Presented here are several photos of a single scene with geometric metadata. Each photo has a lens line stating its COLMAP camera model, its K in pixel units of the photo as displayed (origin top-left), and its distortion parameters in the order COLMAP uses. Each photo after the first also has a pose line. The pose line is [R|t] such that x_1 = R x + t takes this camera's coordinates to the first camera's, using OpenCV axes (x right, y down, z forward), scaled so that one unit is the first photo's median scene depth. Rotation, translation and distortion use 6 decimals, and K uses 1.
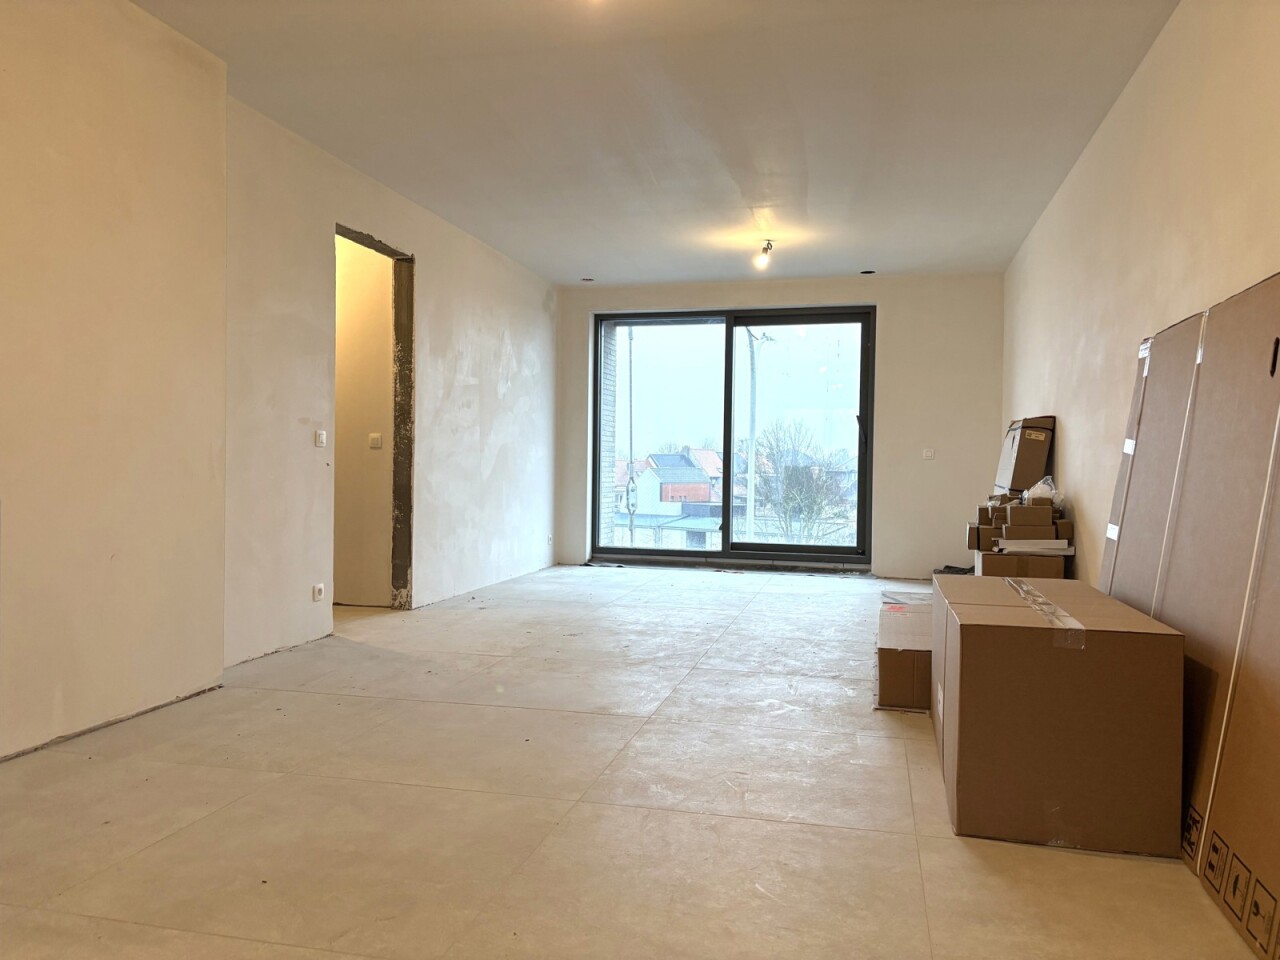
lens RADIAL K [[960.4, 0, 640.0], [0, 960.4, 480.0], [0, 0, 1]] dist [0.163463, -0.176847]
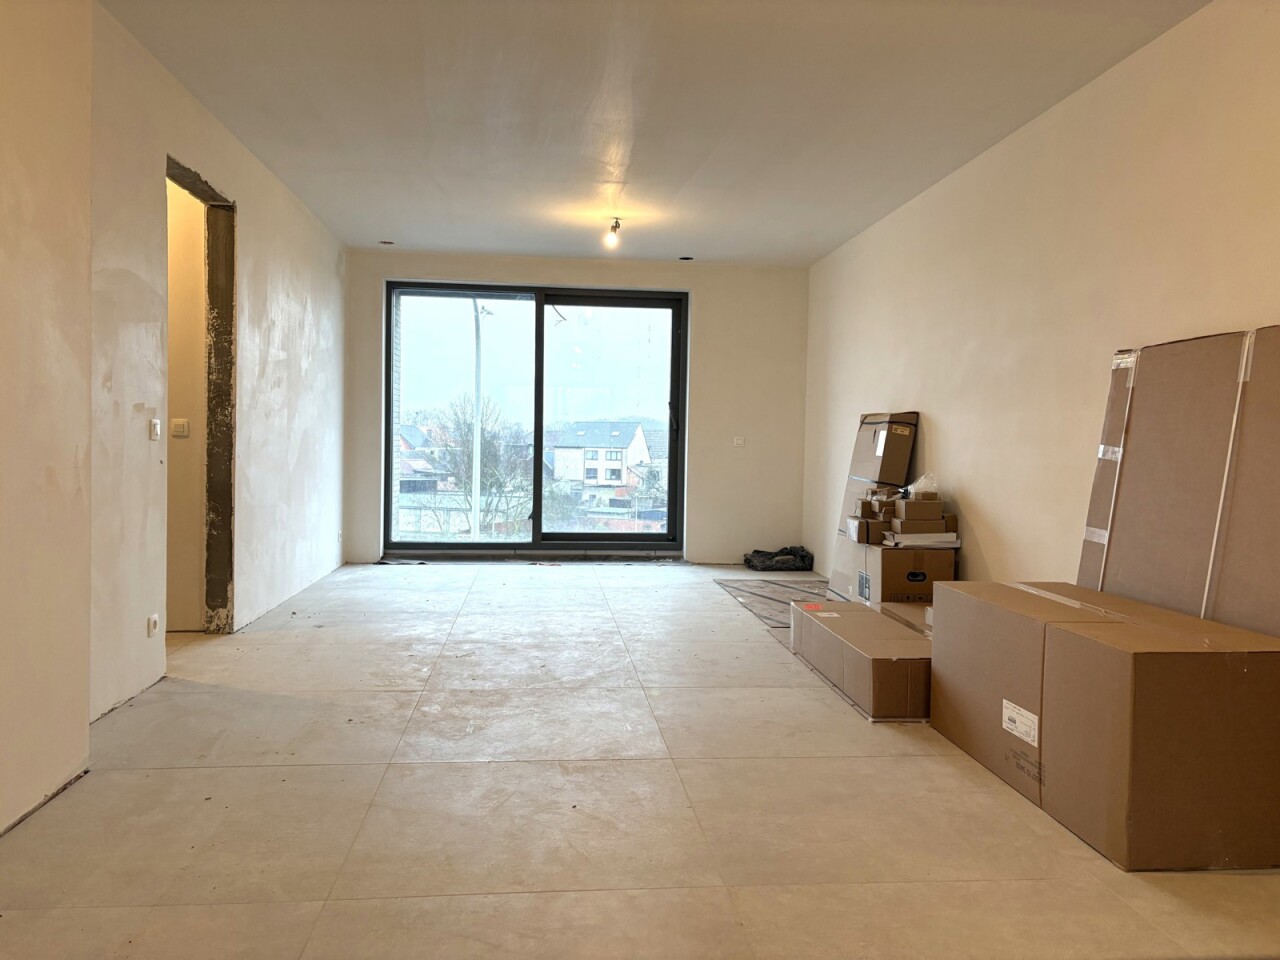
lens RADIAL K [[958.1, 0, 640.0], [0, 958.1, 480.0], [0, 0, 1]] dist [0.057756, -0.050243]
pose [[0.943970, -0.009562, 0.329891, -0.177111], [0.000325, 0.999607, 0.028043, -0.019431], [-0.330030, -0.026365, 0.943602, 0.111111]]
